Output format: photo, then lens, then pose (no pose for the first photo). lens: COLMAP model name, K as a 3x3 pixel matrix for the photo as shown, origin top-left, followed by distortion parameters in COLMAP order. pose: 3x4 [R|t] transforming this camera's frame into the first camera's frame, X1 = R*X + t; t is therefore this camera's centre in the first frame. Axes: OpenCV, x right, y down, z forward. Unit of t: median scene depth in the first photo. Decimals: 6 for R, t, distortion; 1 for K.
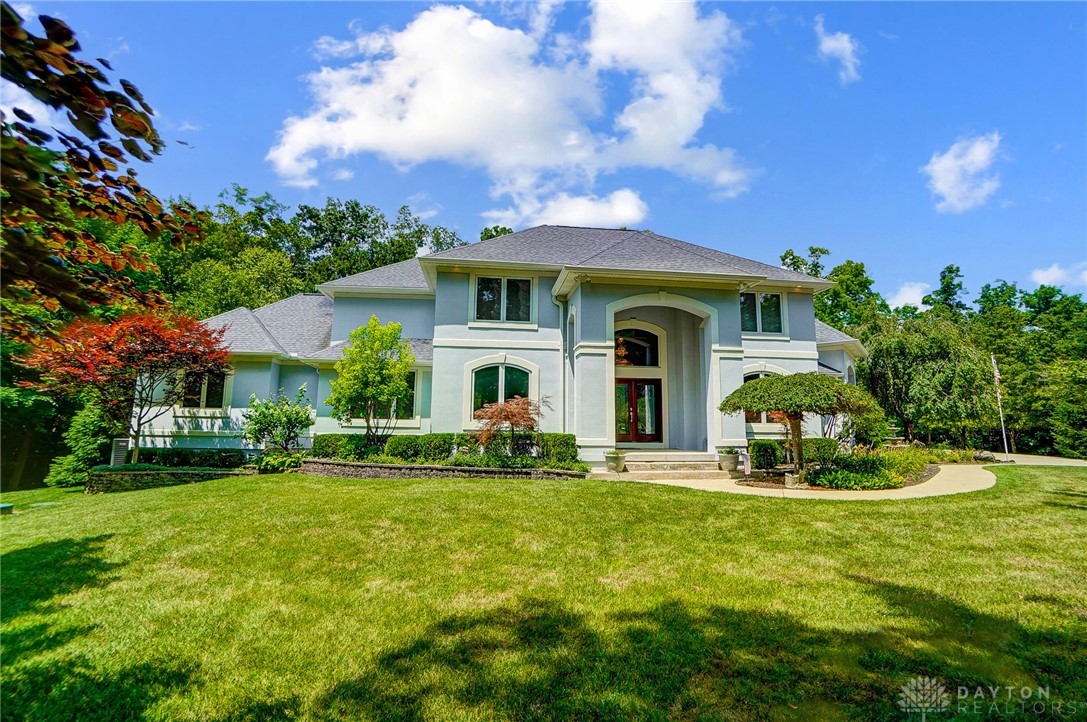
lens RADIAL K [[481.4, 0, 543.5], [0, 481.4, 361.0], [0, 0, 1]] dist [-0.019091, 0.000308]
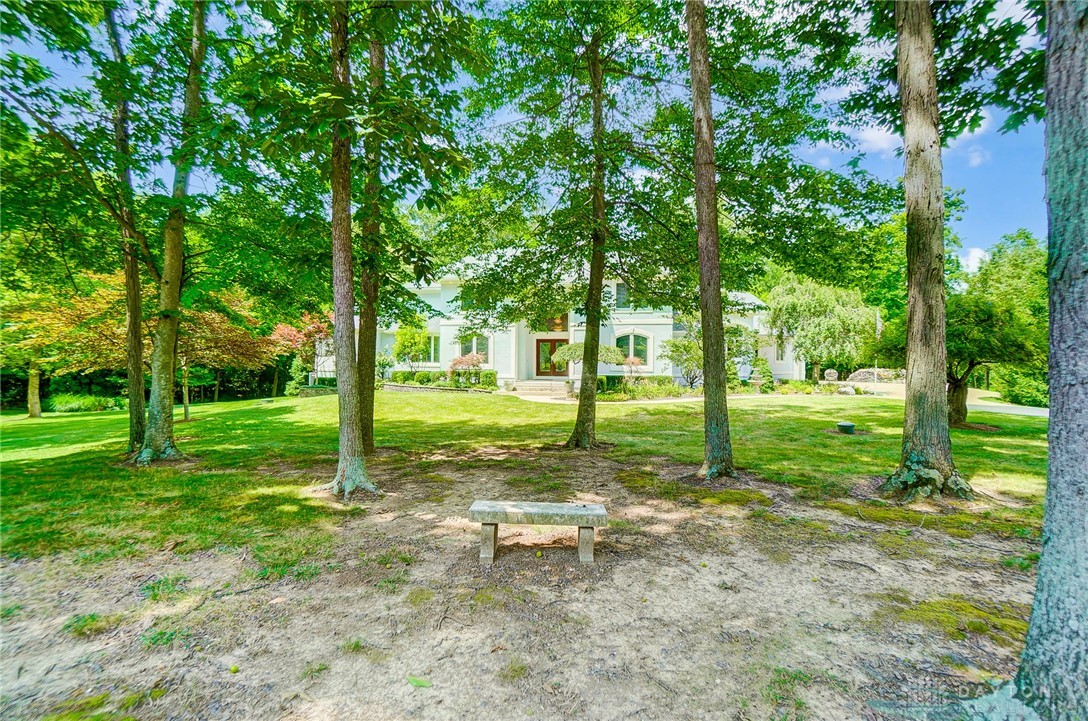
lens RADIAL K [[481.8, 0, 544.0], [0, 481.8, 360.5], [0, 0, 1]] dist [-0.019091, 0.000308]
pose [[0.948708, -0.001091, -0.316150, 0.709262], [0.044135, 0.990659, 0.129023, -0.110610], [0.313056, -0.136359, 0.939895, -0.620237]]
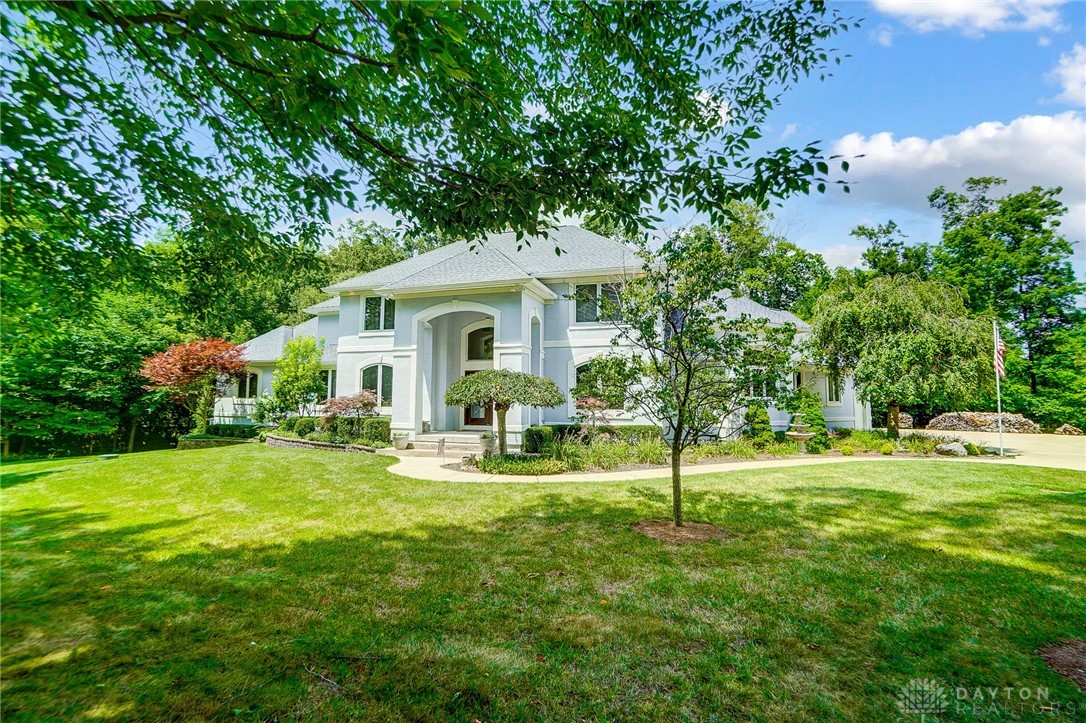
lens RADIAL K [[481.0, 0, 543.0], [0, 481.0, 361.5], [0, 0, 1]] dist [-0.019091, 0.000308]
pose [[0.921005, -0.036985, -0.387791, 0.774354], [0.056097, 0.997699, 0.038077, -0.022631], [0.385490, -0.056823, 0.920961, -0.015890]]
